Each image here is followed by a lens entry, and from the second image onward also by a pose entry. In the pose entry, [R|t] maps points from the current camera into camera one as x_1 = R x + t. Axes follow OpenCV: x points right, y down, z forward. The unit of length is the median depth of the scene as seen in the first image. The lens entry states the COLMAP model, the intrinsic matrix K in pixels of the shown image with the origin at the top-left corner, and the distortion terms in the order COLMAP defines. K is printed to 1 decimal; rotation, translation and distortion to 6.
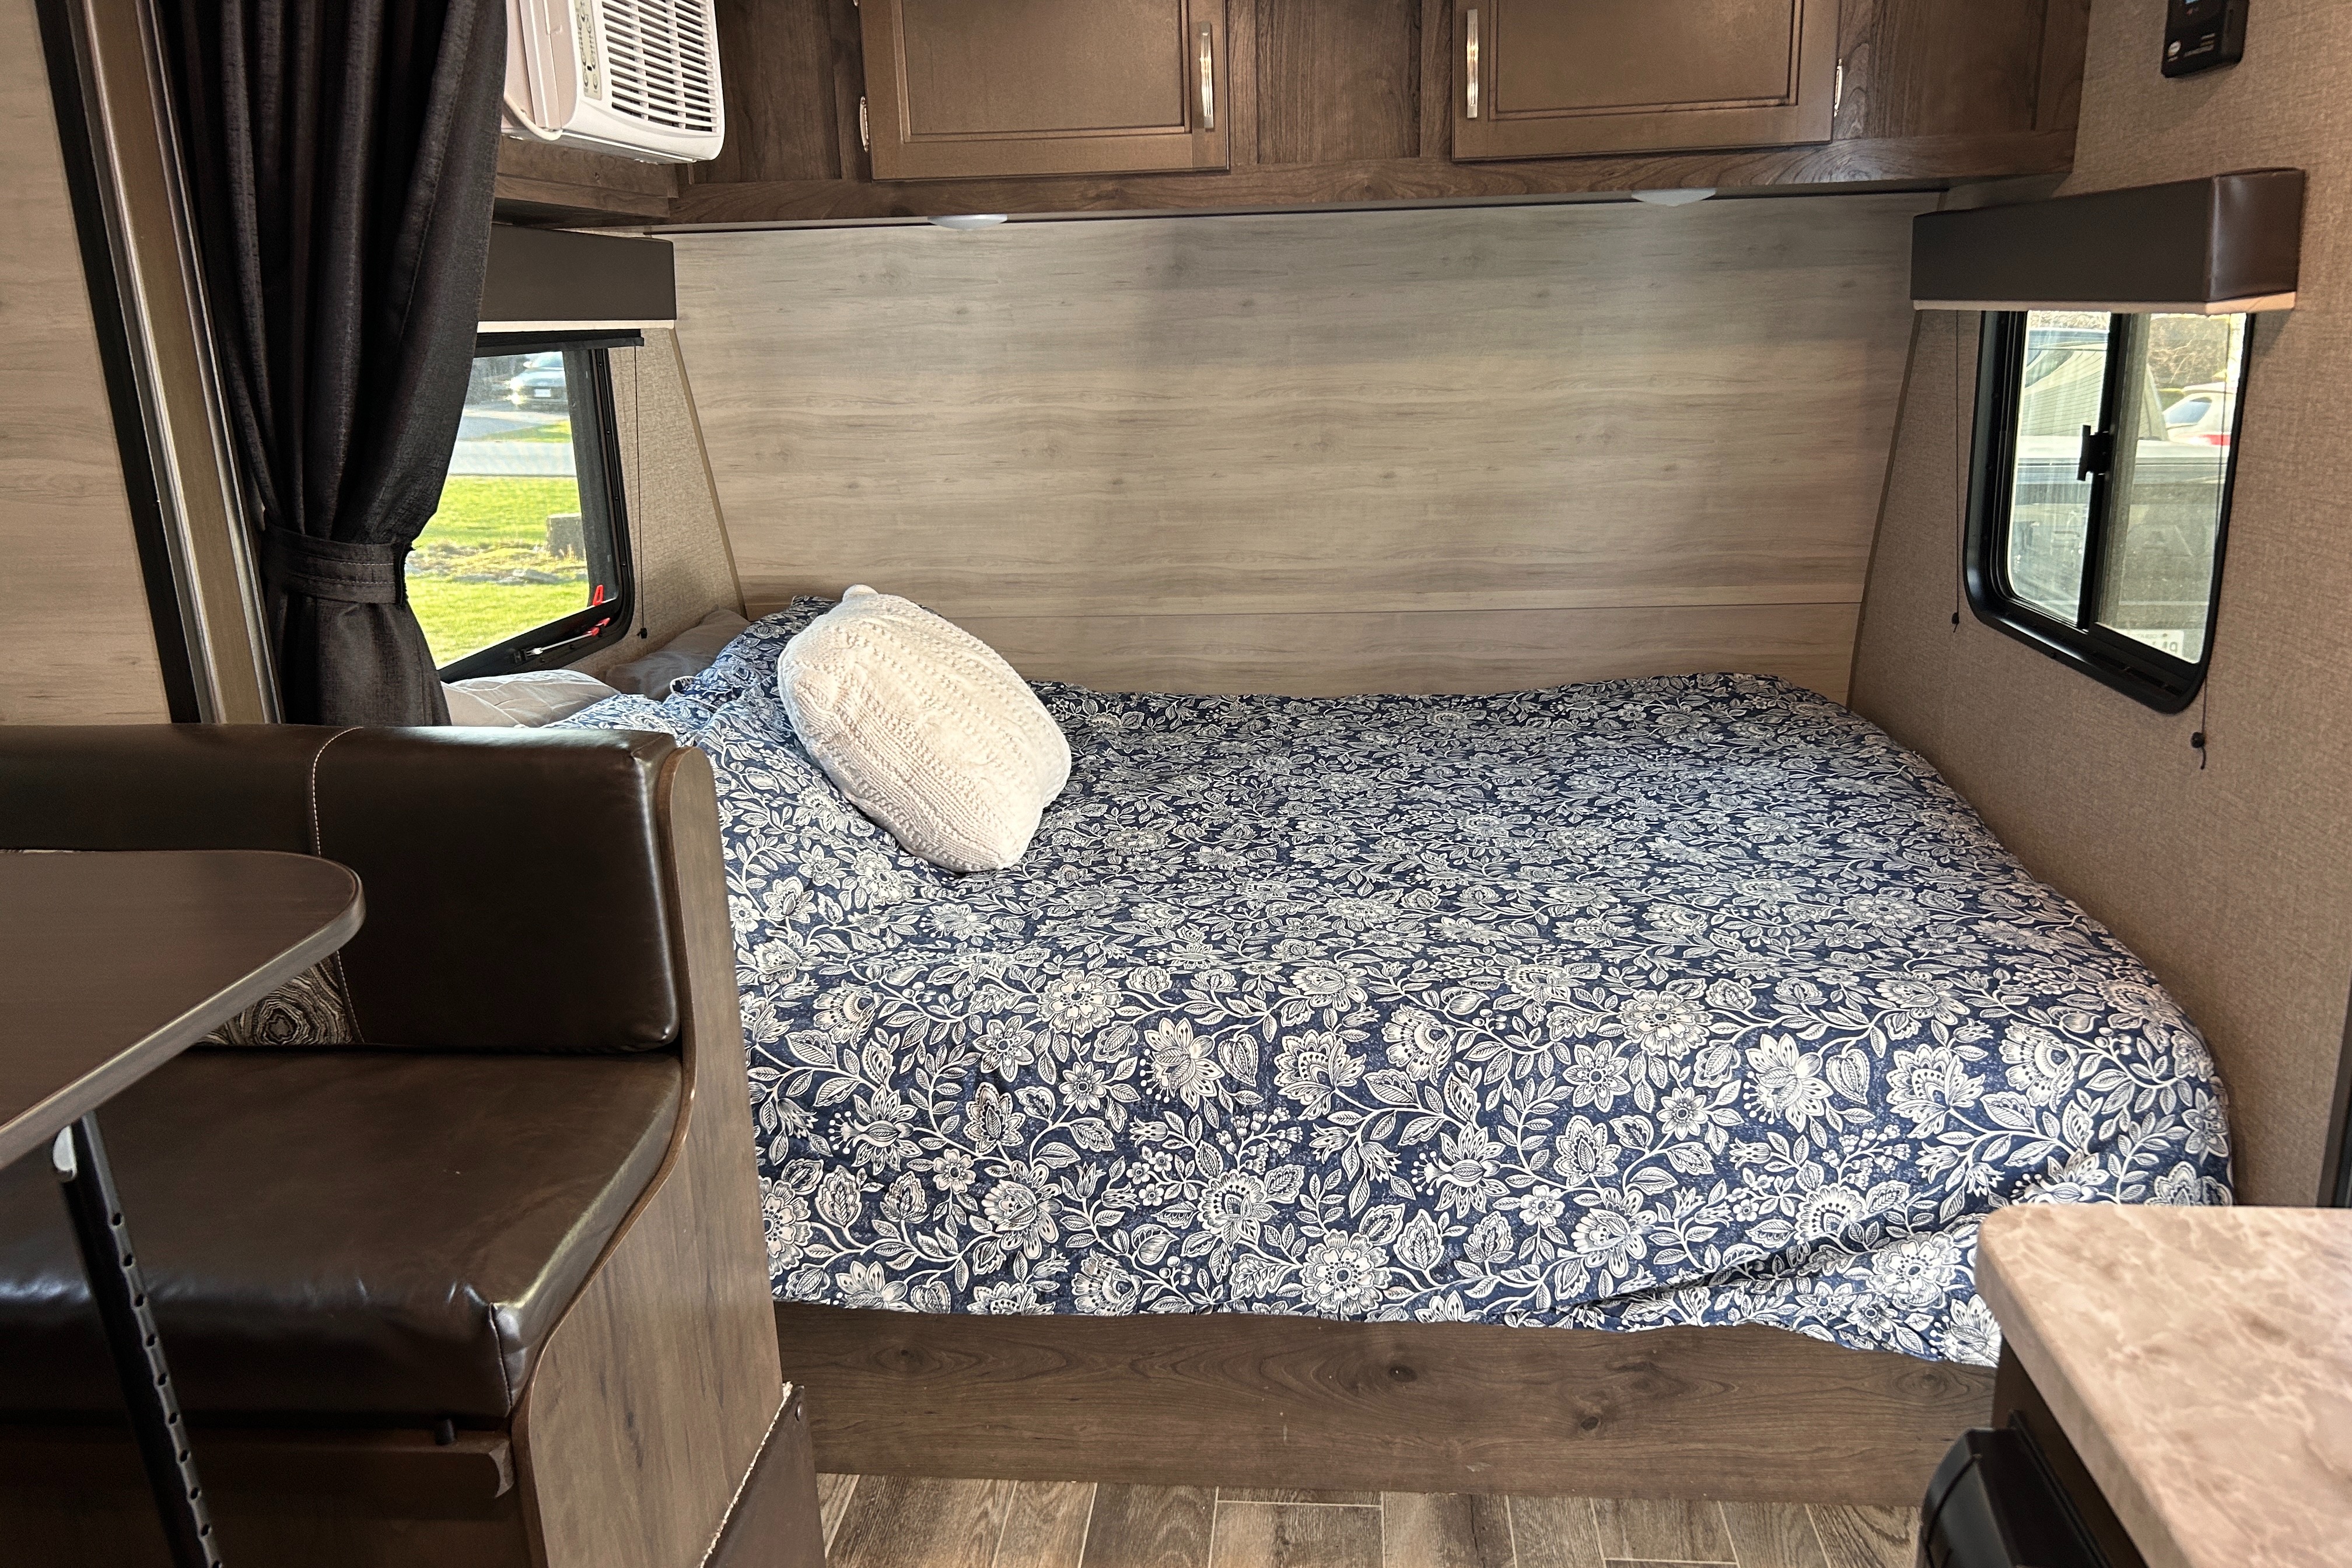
lens RADIAL K [[1779.3, 0, 1192.2], [0, 1779.3, 790.9], [0, 0, 1]] dist [0.040756, -0.005502]
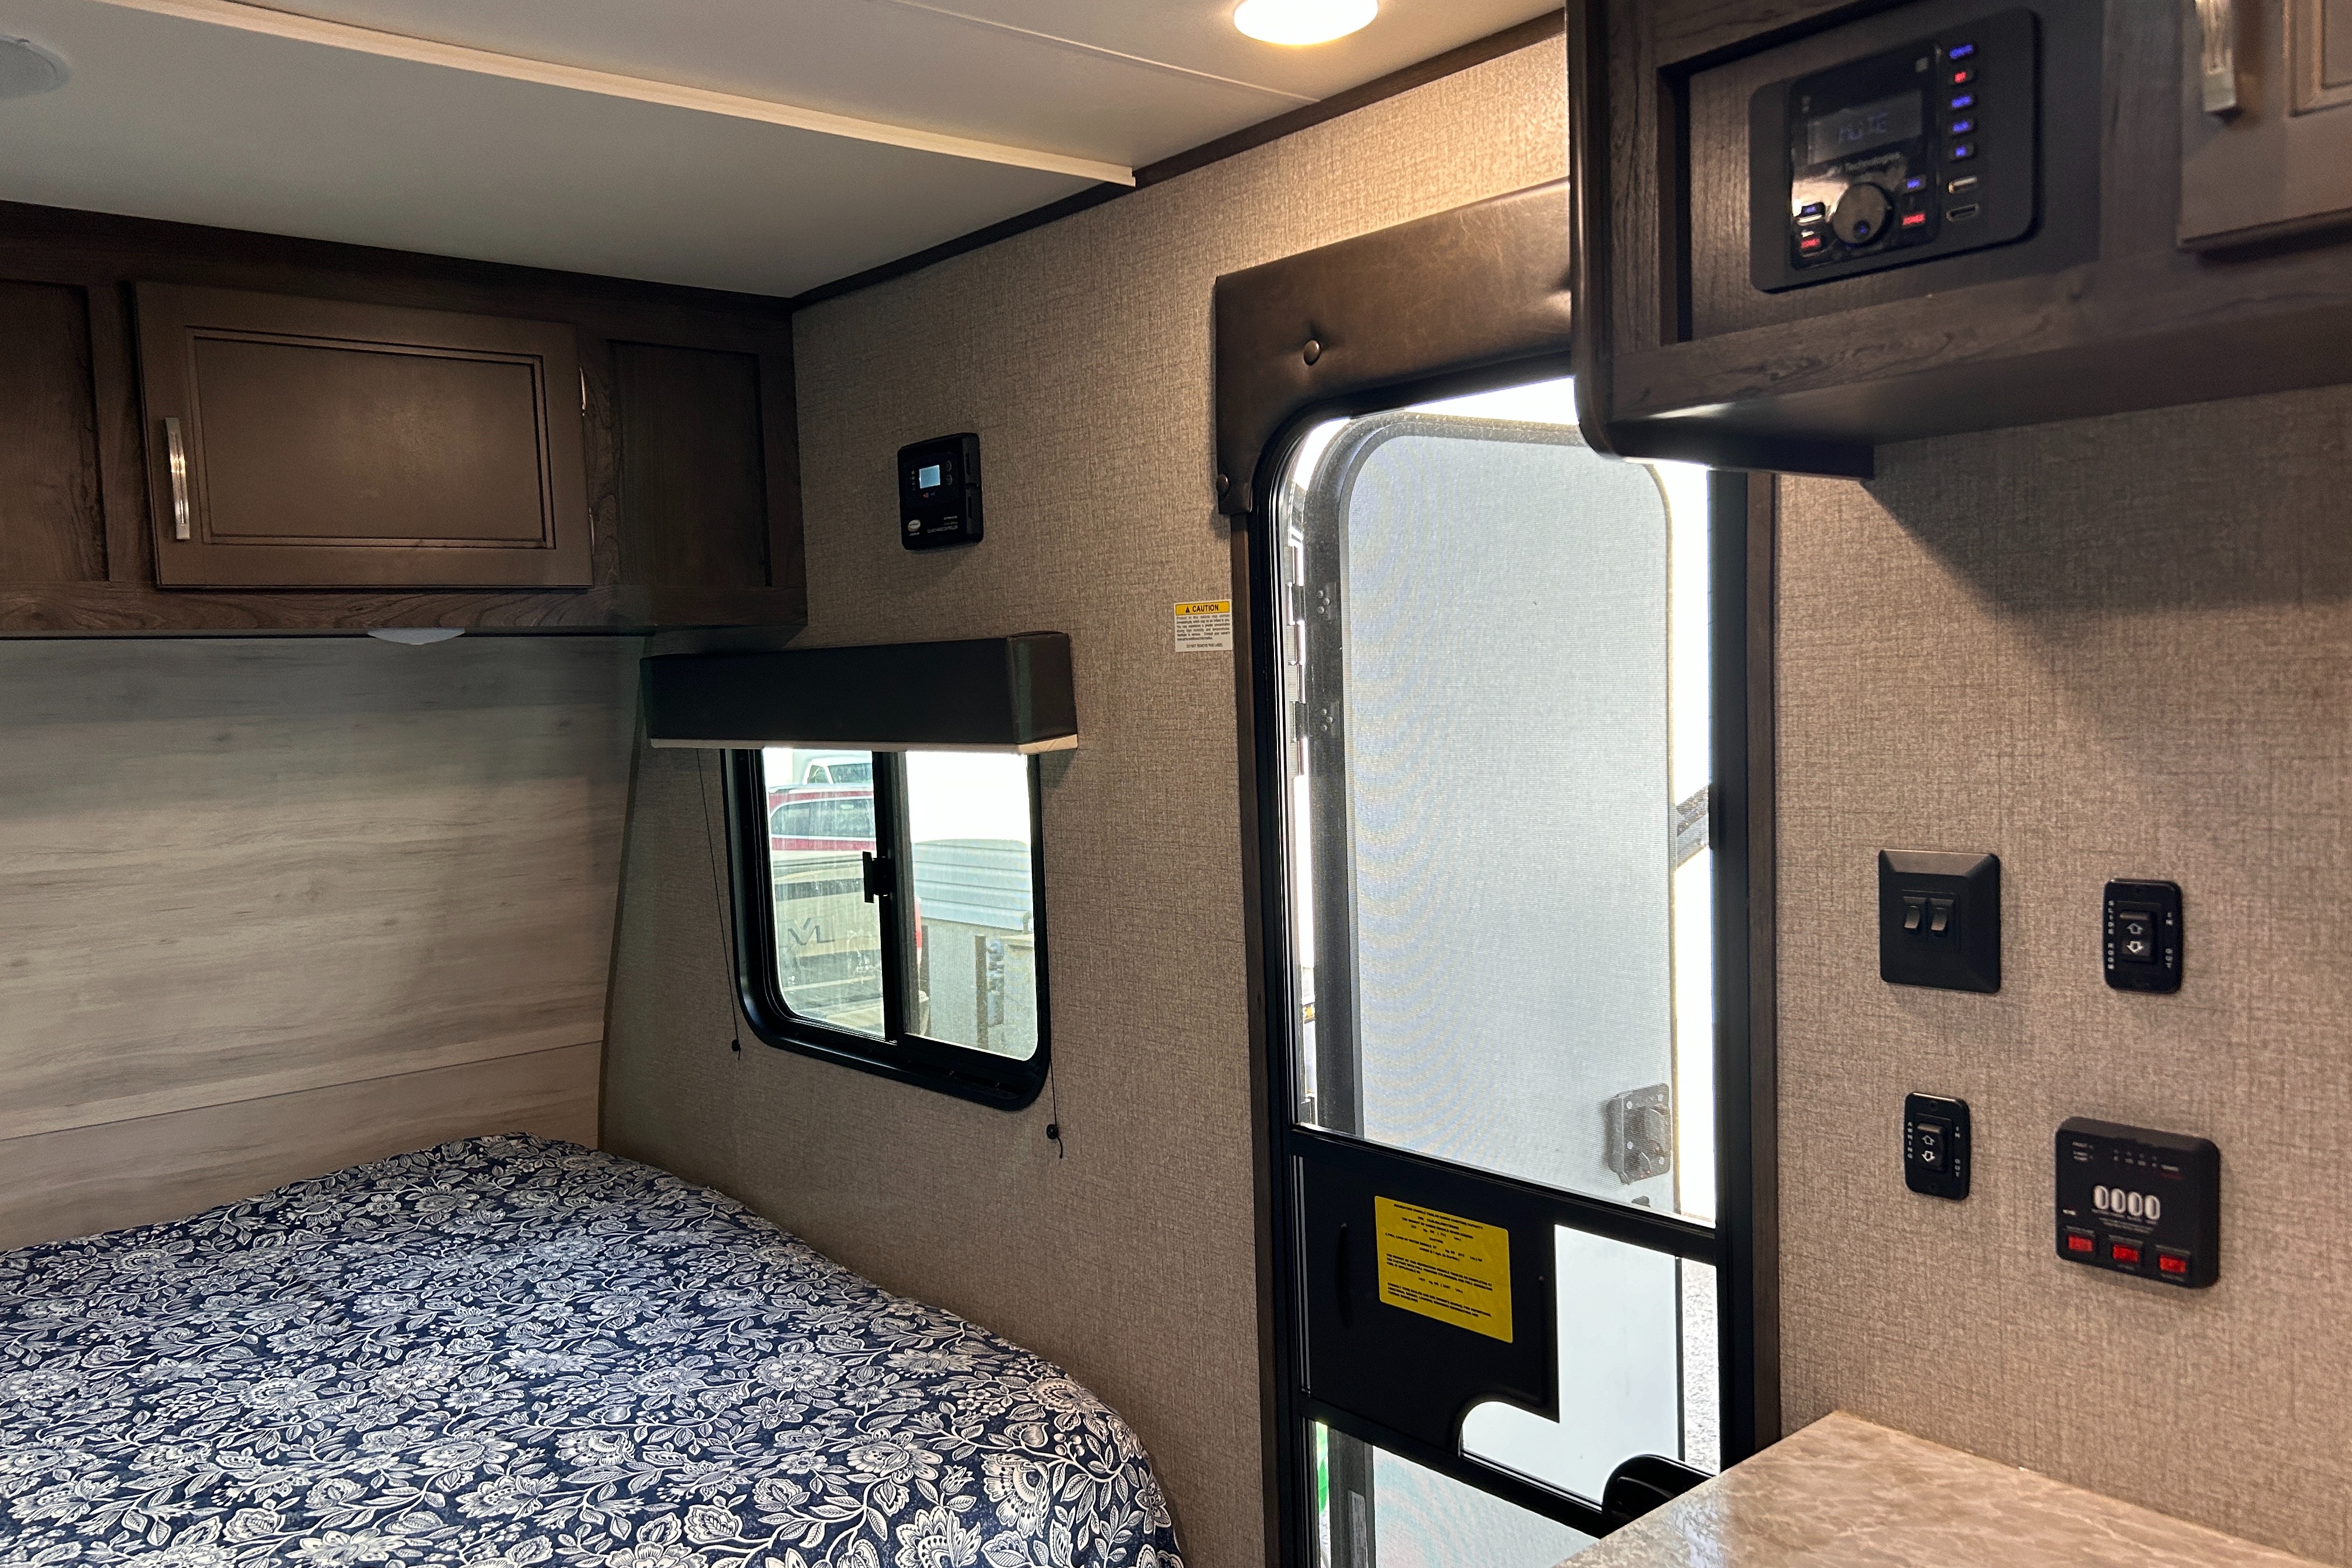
lens RADIAL K [[1771.7, 0, 1176.0], [0, 1771.7, 784.0], [0, 0, 1]] dist [-0.003845, 0.001197]
pose [[0.702141, -0.038568, 0.710993, -0.107023], [0.203596, 0.967717, -0.148568, -0.046500], [-0.682310, 0.249071, 0.687326, 0.139005]]
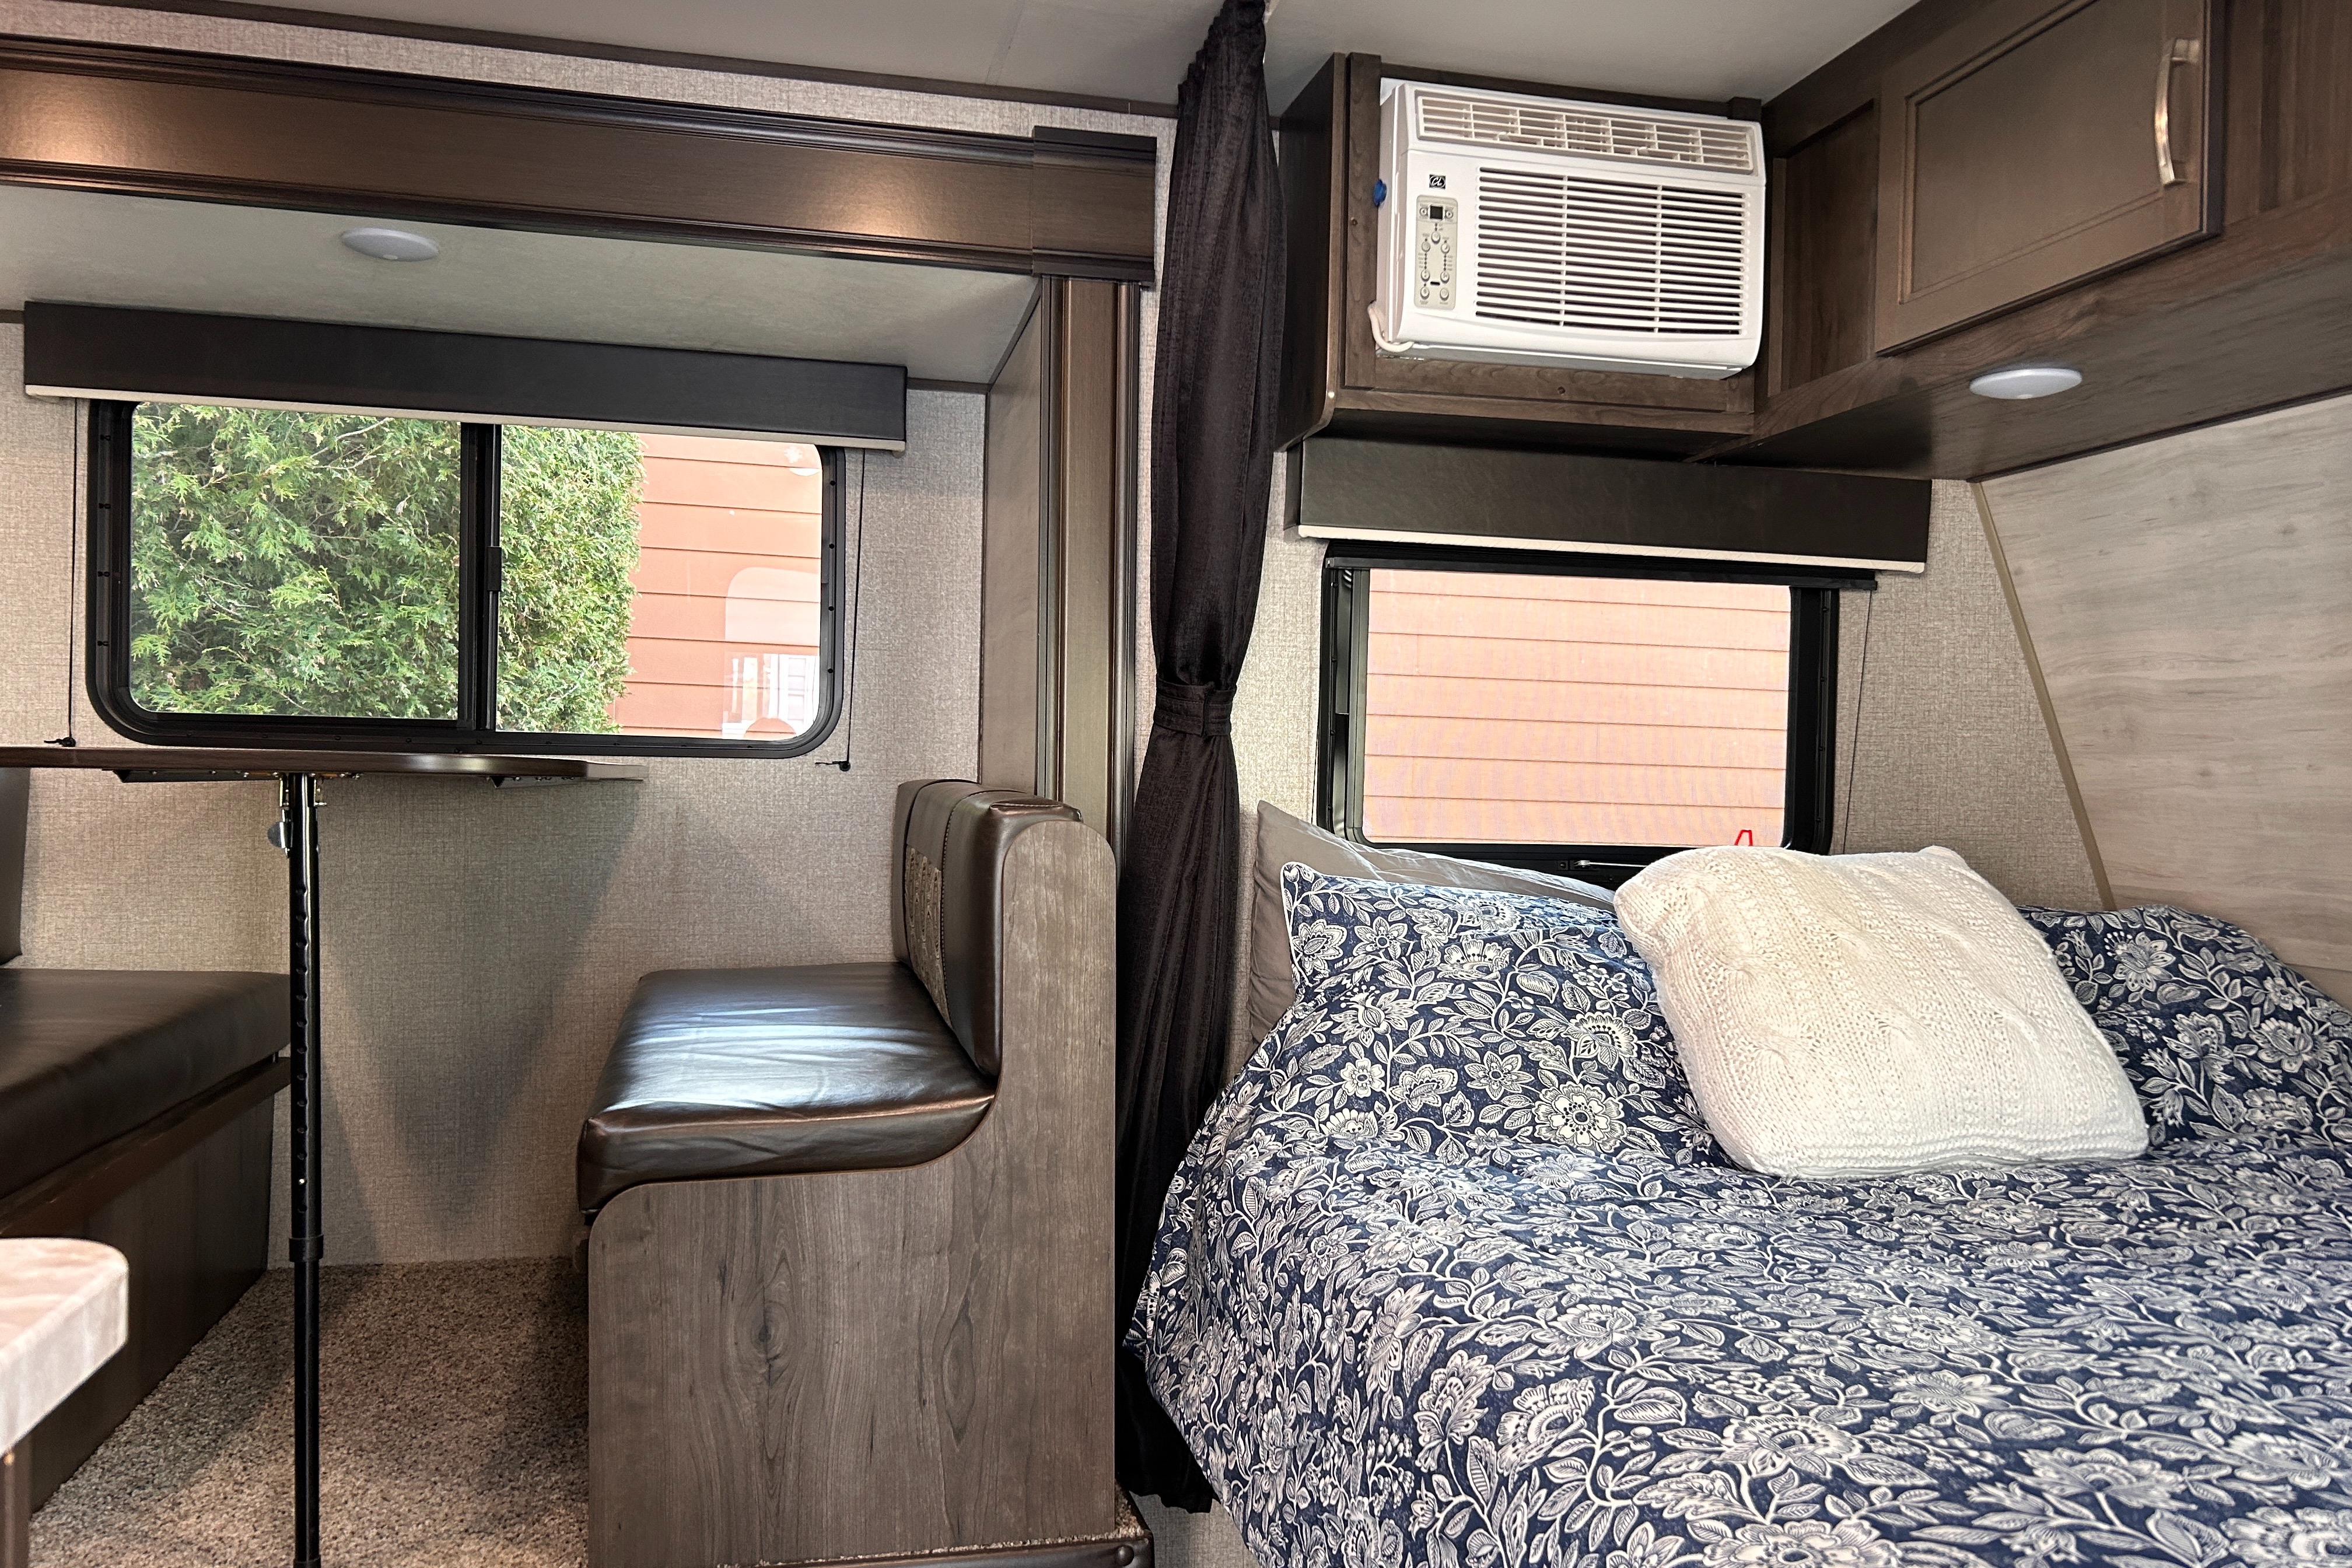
lens RADIAL K [[1779.3, 0, 1192.2], [0, 1779.3, 790.9], [0, 0, 1]] dist [0.040756, -0.005502]
pose [[0.325223, 0.046971, -0.944470, 0.533999], [-0.277283, 0.959601, -0.047758, -0.009025], [0.904071, 0.277418, 0.325109, 0.482558]]
